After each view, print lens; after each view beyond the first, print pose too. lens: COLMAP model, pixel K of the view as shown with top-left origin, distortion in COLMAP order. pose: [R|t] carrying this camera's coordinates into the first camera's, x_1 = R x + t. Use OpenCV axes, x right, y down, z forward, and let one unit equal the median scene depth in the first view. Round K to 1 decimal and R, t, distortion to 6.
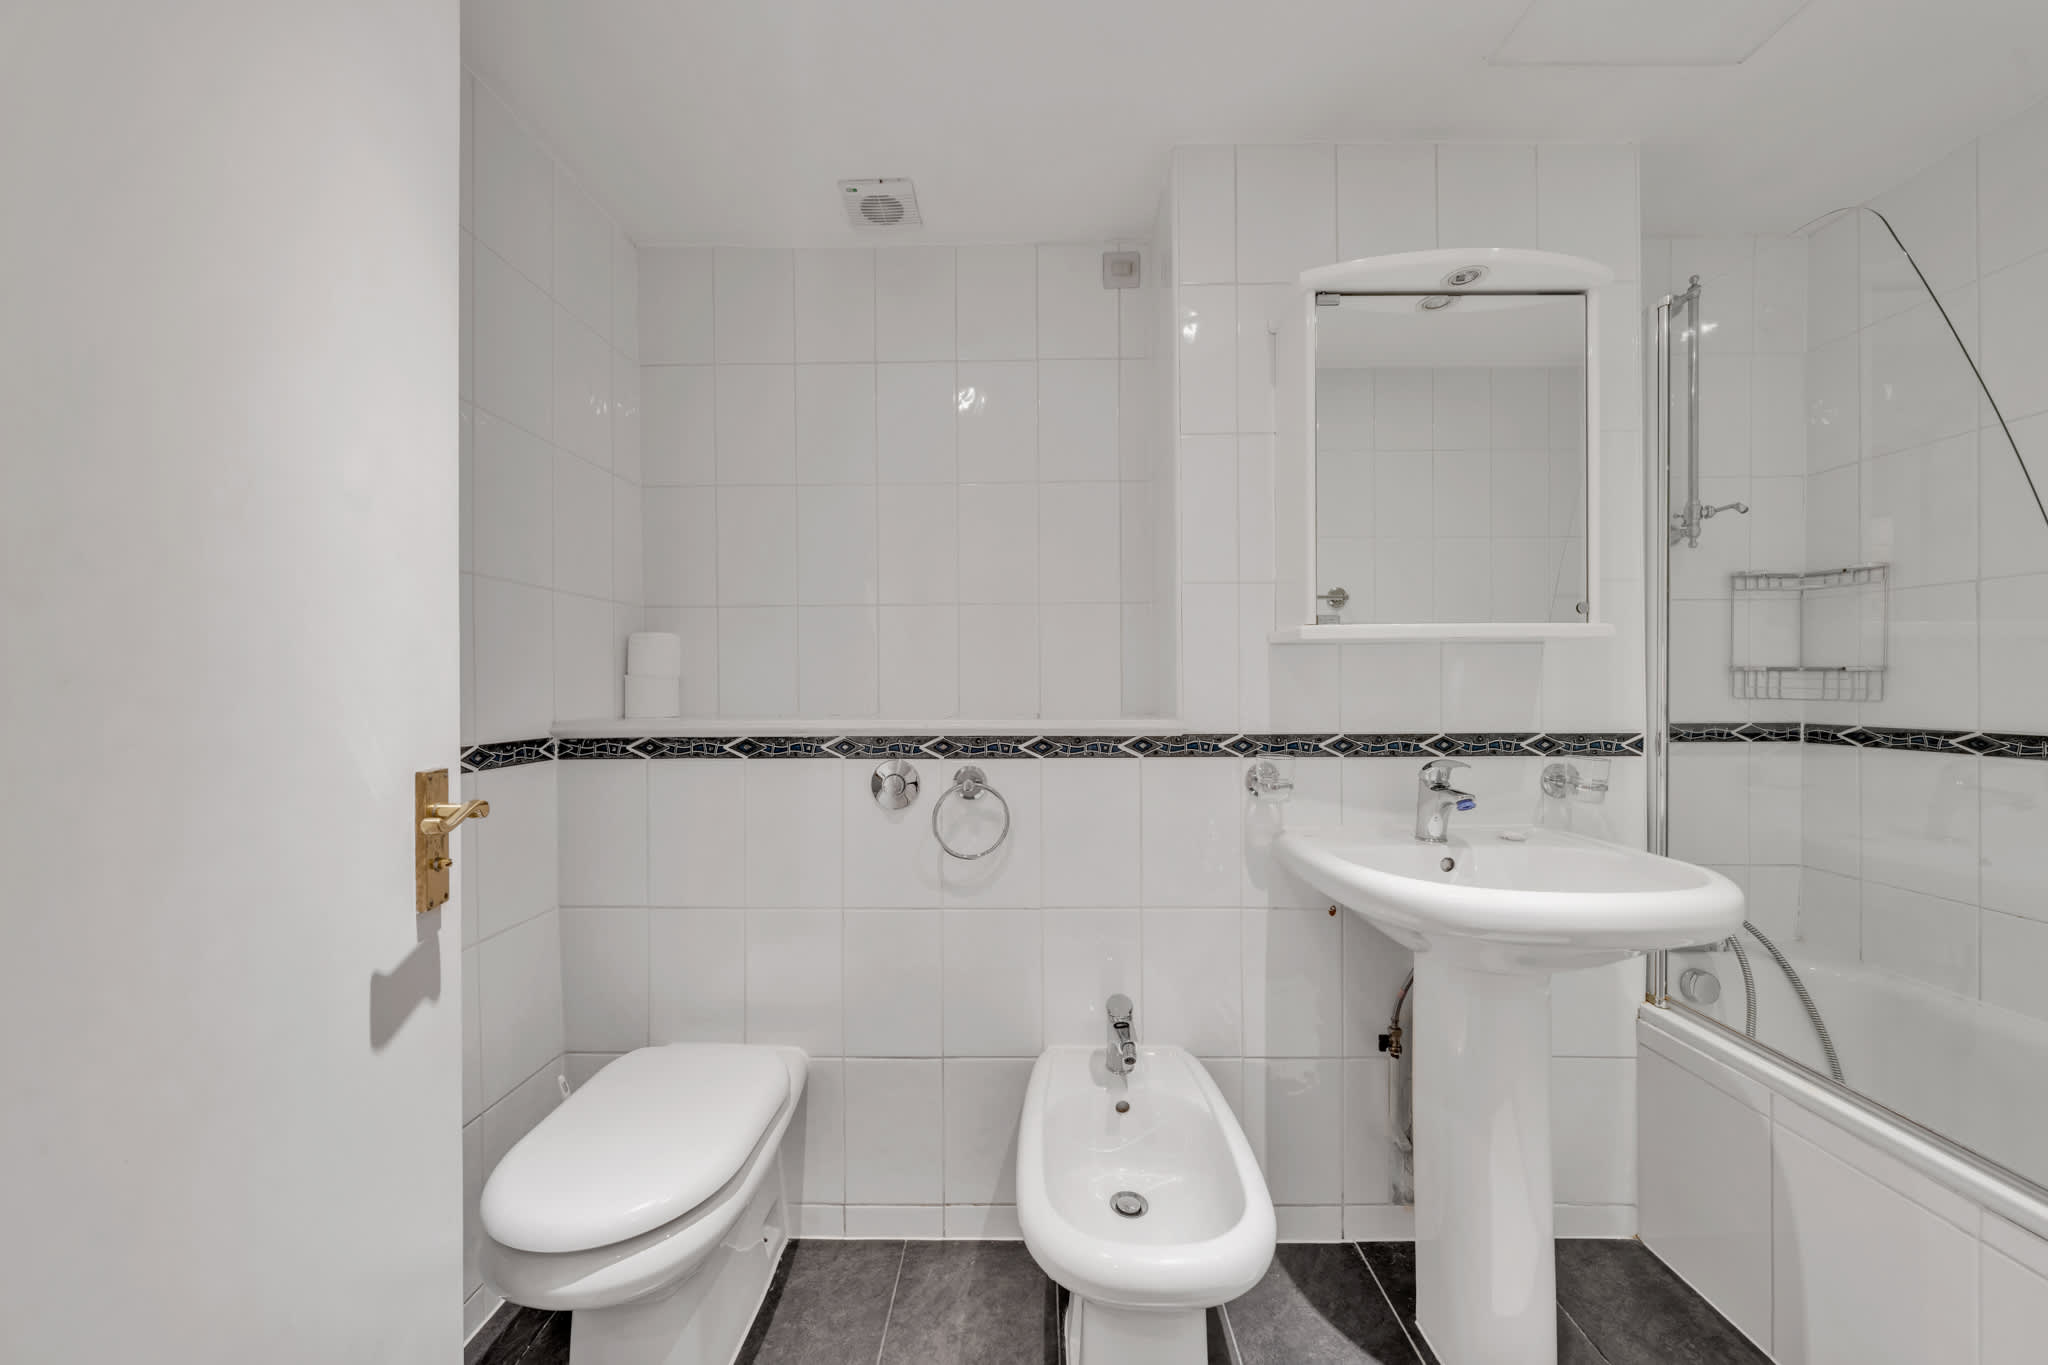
lens RADIAL K [[768.8, 0, 1018.3], [0, 768.8, 695.8], [0, 0, 1]] dist [-0.000519, -0.000047]
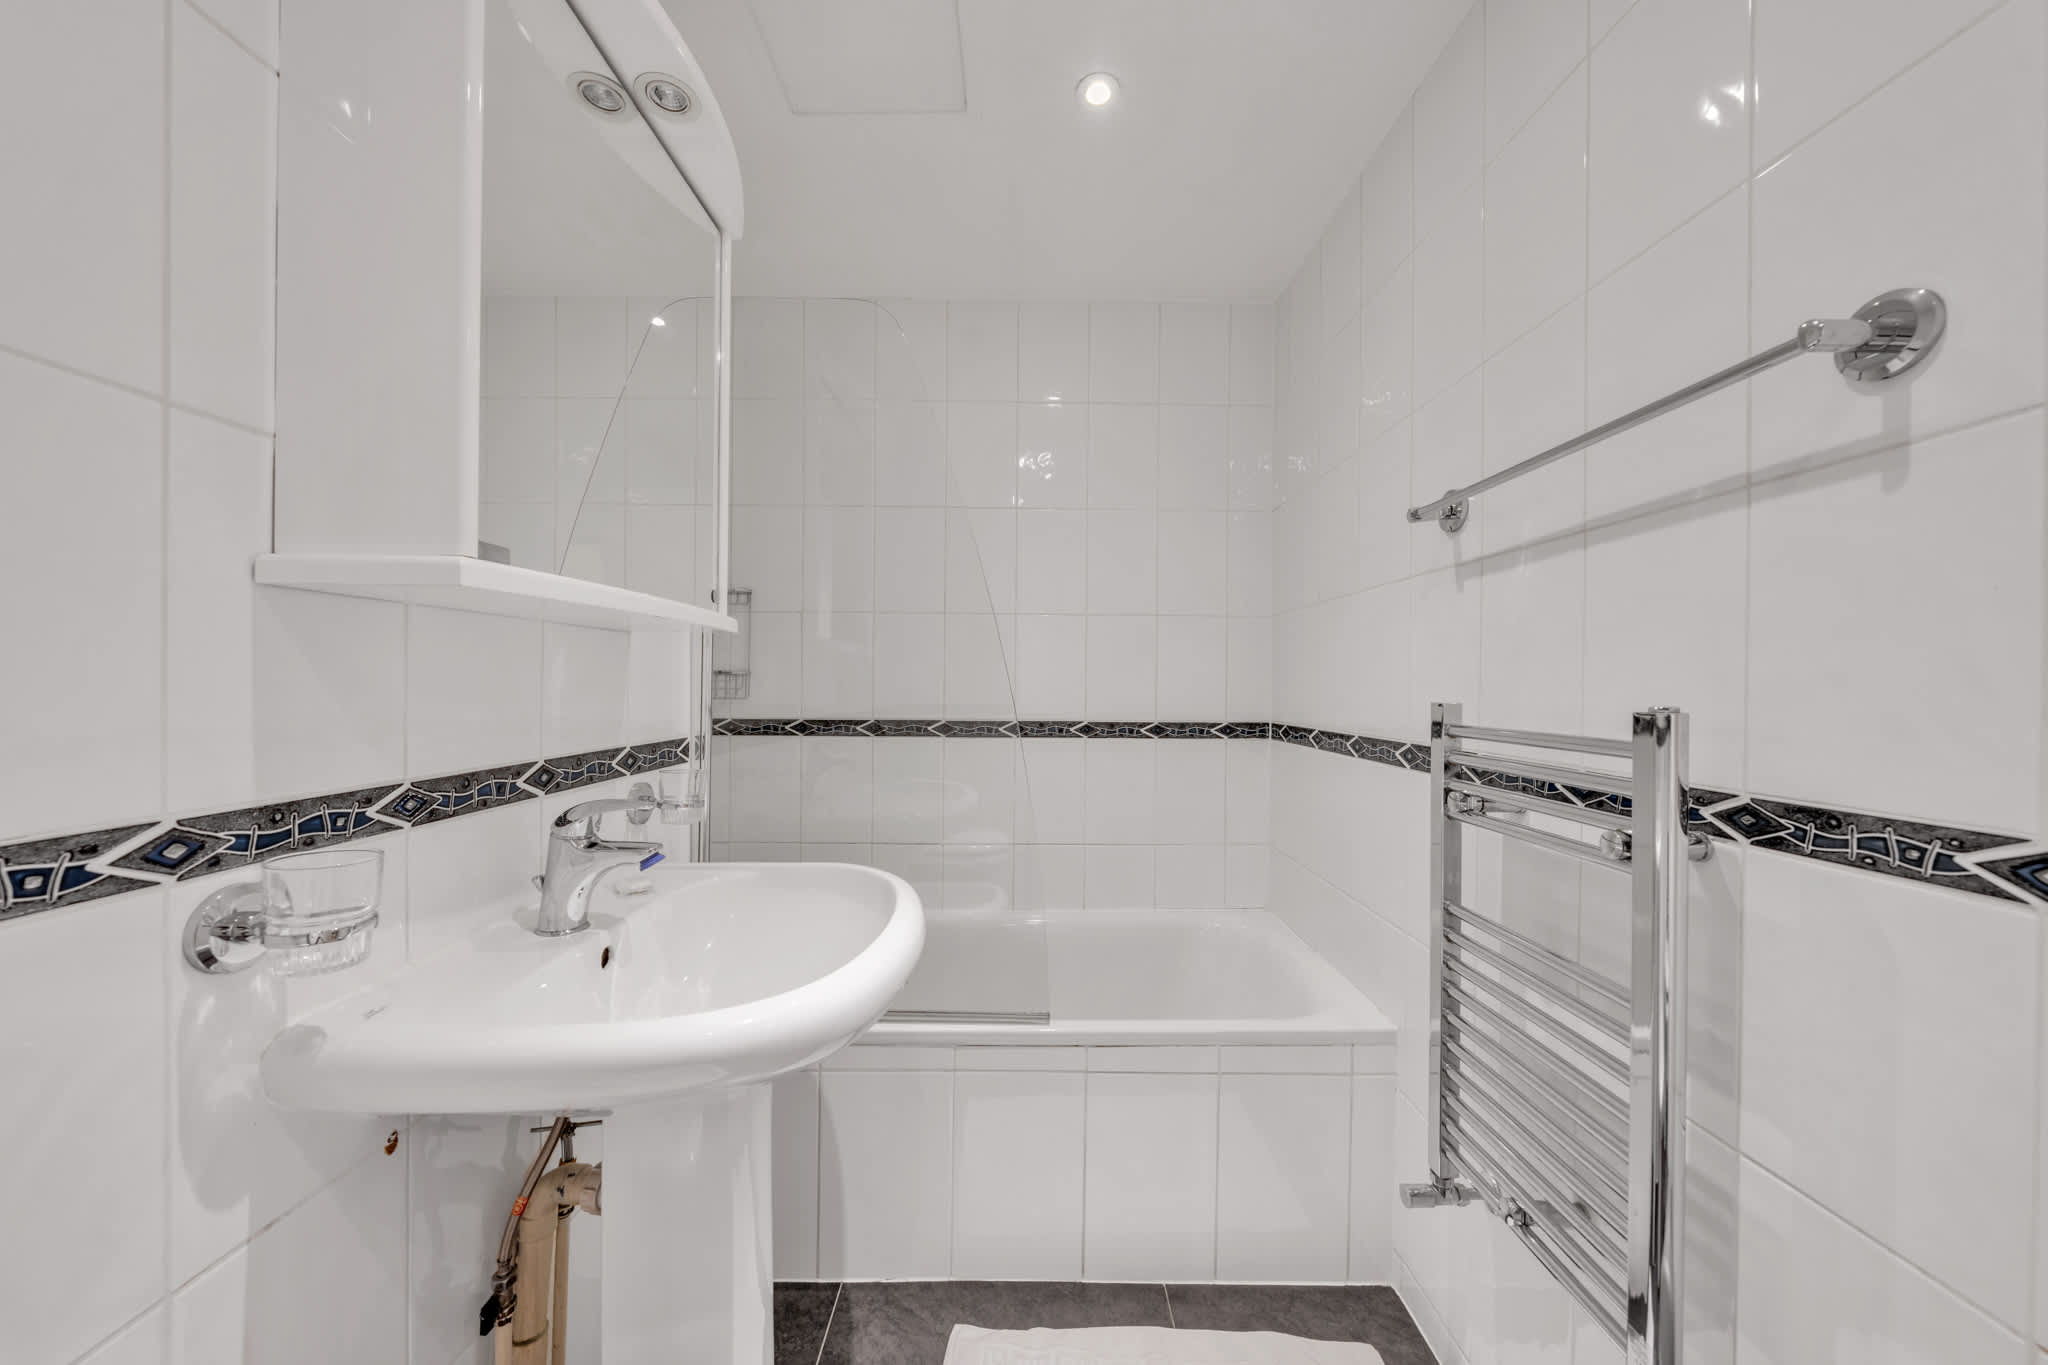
lens RADIAL K [[700.6, 0, 1025.1], [0, 700.6, 688.8], [0, 0, 1]] dist [-0.001209, -0.000184]
pose [[-0.015564, -0.003444, 0.999873, -0.046217], [0.005675, 0.999978, 0.003533, -0.011176], [-0.999863, 0.005730, -0.015544, 0.602504]]
